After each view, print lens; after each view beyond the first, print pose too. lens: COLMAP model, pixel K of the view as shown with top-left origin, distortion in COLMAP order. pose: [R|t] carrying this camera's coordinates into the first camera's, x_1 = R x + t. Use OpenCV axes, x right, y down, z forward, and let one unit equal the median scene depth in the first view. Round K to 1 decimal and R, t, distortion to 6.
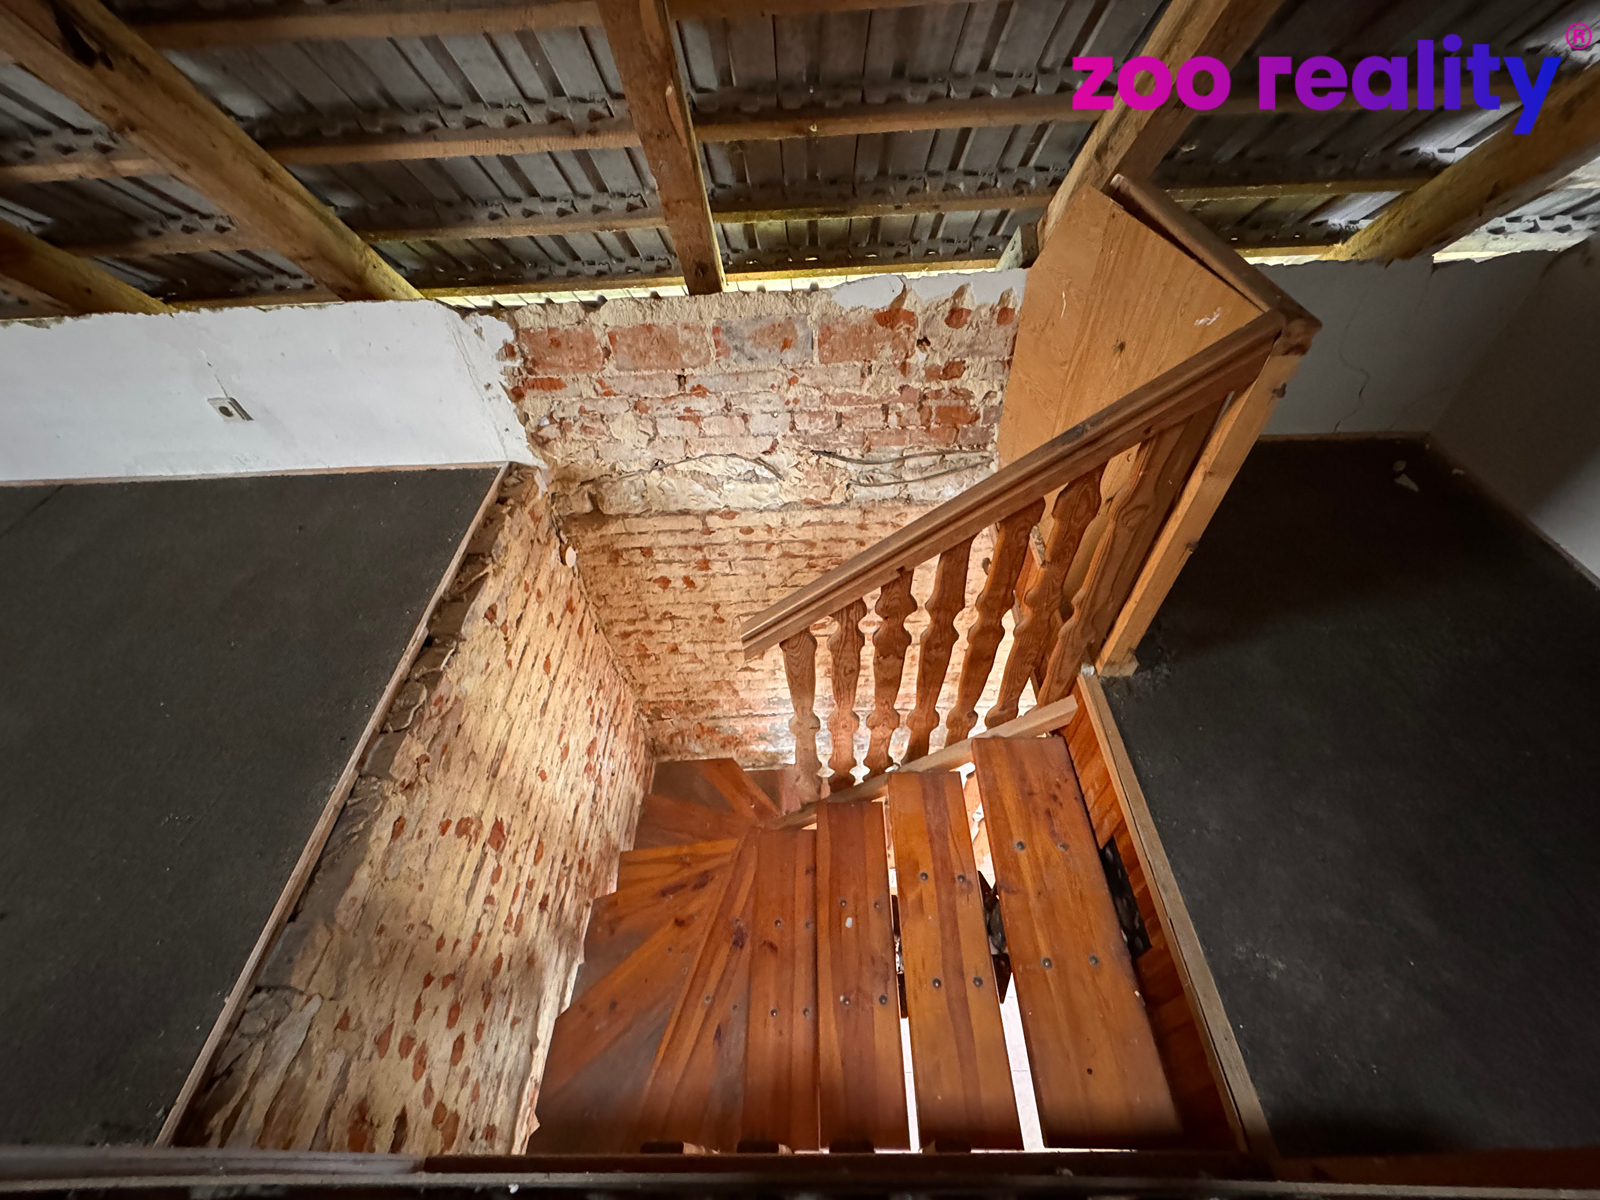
lens RADIAL K [[635.3, 0, 800.4], [0, 635.3, 601.6], [0, 0, 1]] dist [-0.001914, 0.000316]
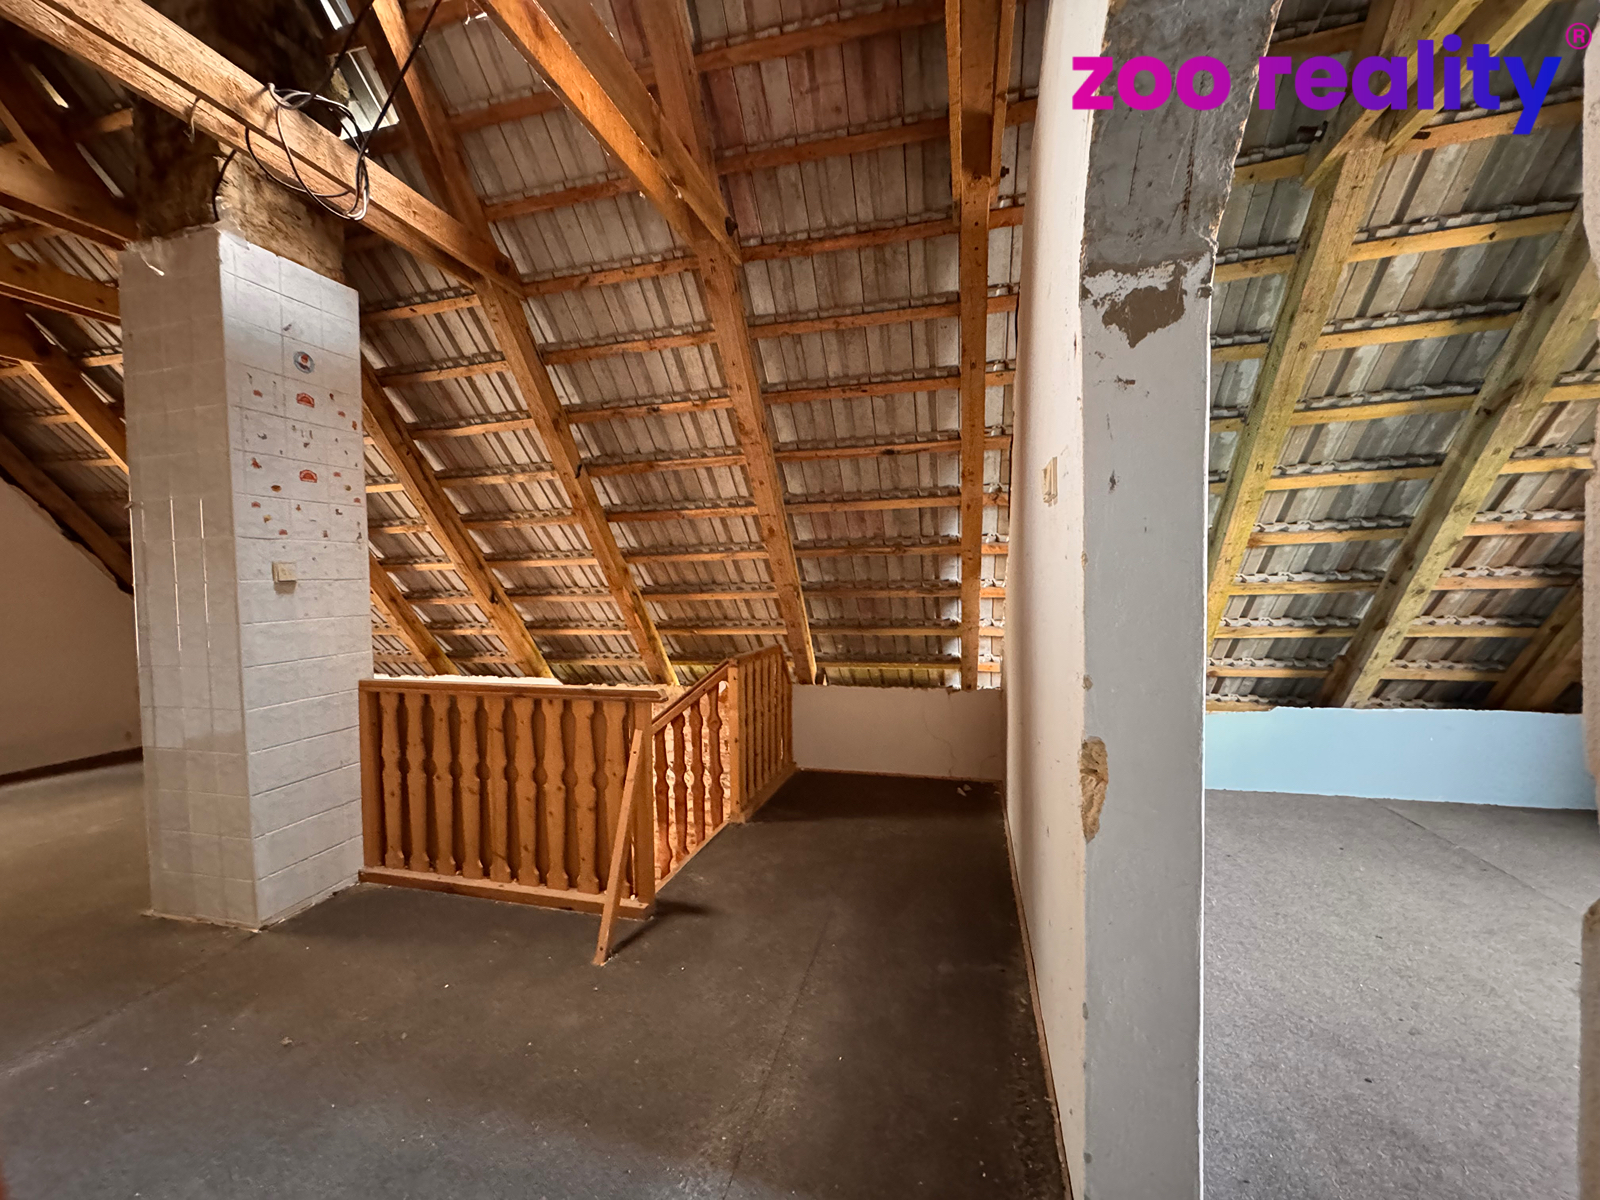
lens RADIAL K [[635.3, 0, 802.0], [0, 635.3, 601.6], [0, 0, 1]] dist [-0.001914, 0.000316]
pose [[0.964506, 0.029758, -0.262379, 0.911333], [-0.207987, 0.697814, -0.685417, 0.750890], [0.162696, 0.715660, 0.679235, -0.705134]]
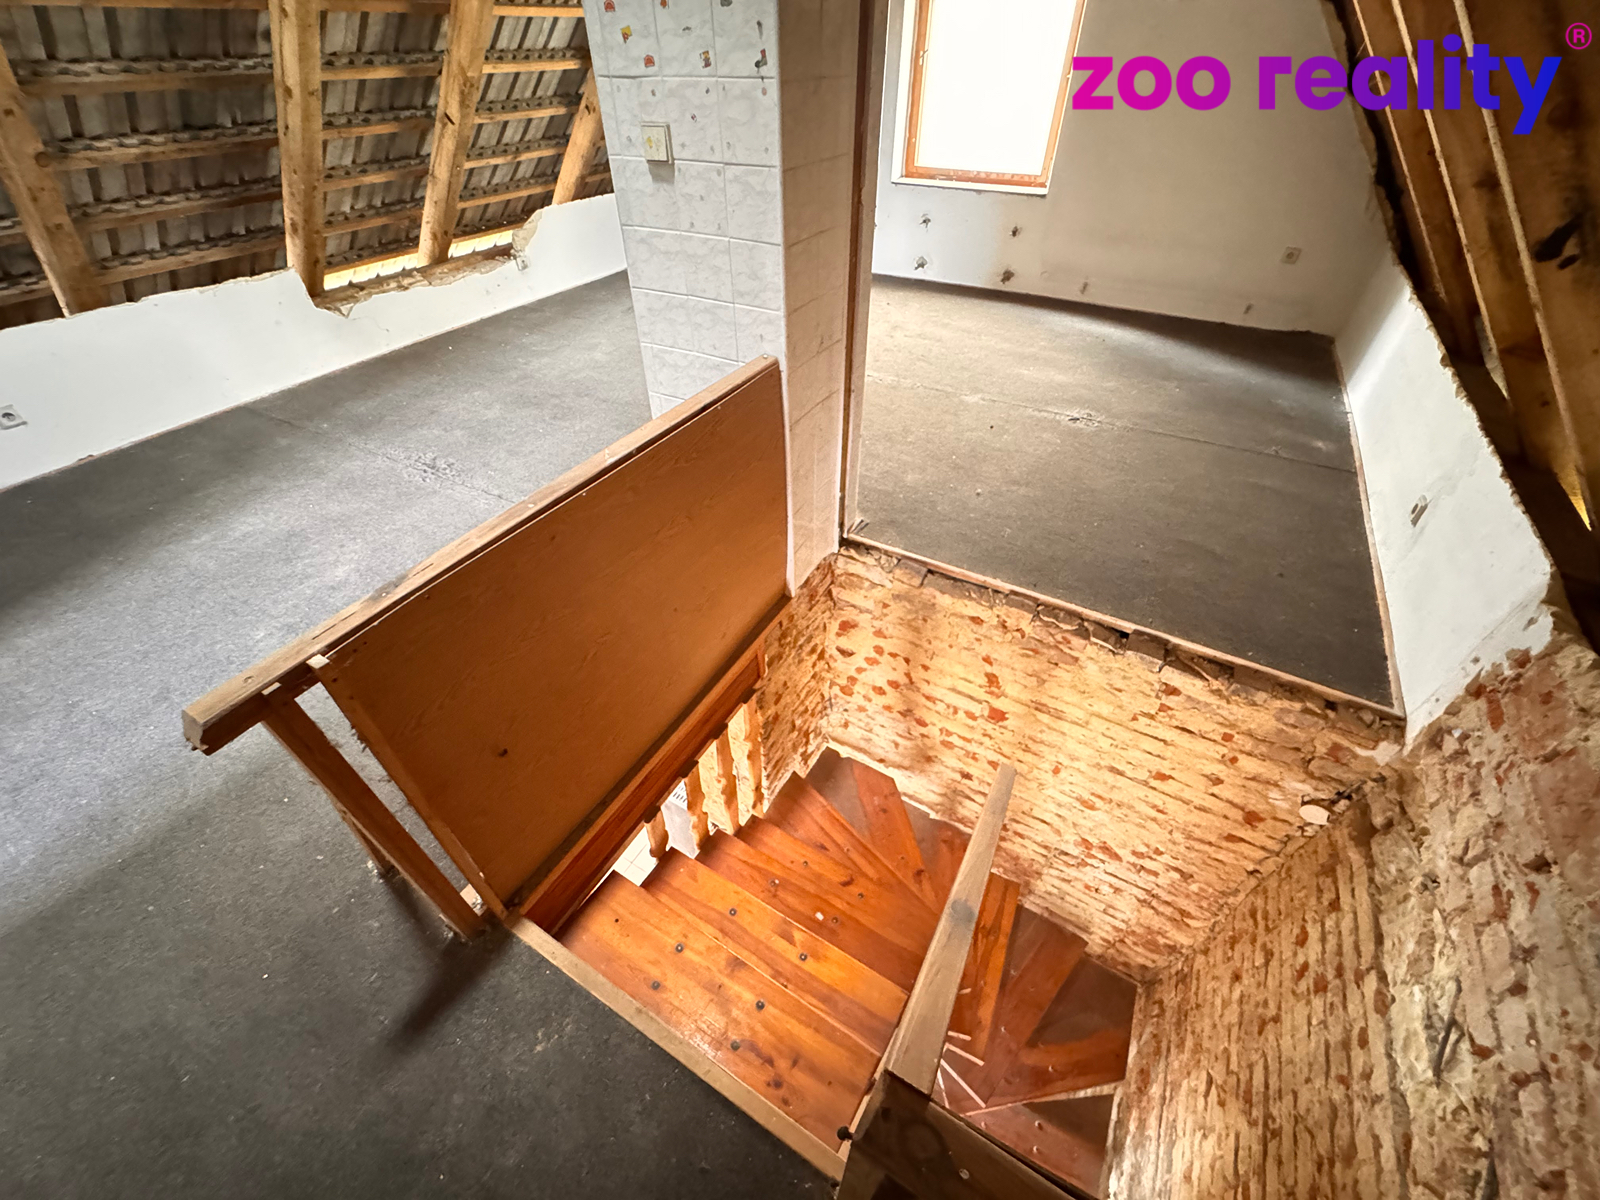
lens RADIAL K [[635.3, 0, 799.5], [0, 635.3, 602.2], [0, 0, 1]] dist [-0.001914, 0.000316]
pose [[-0.504164, 0.605956, -0.615335, 0.389570], [-0.622592, 0.238762, 0.745233, -0.403754], [0.598497, 0.758822, 0.256888, 0.199379]]
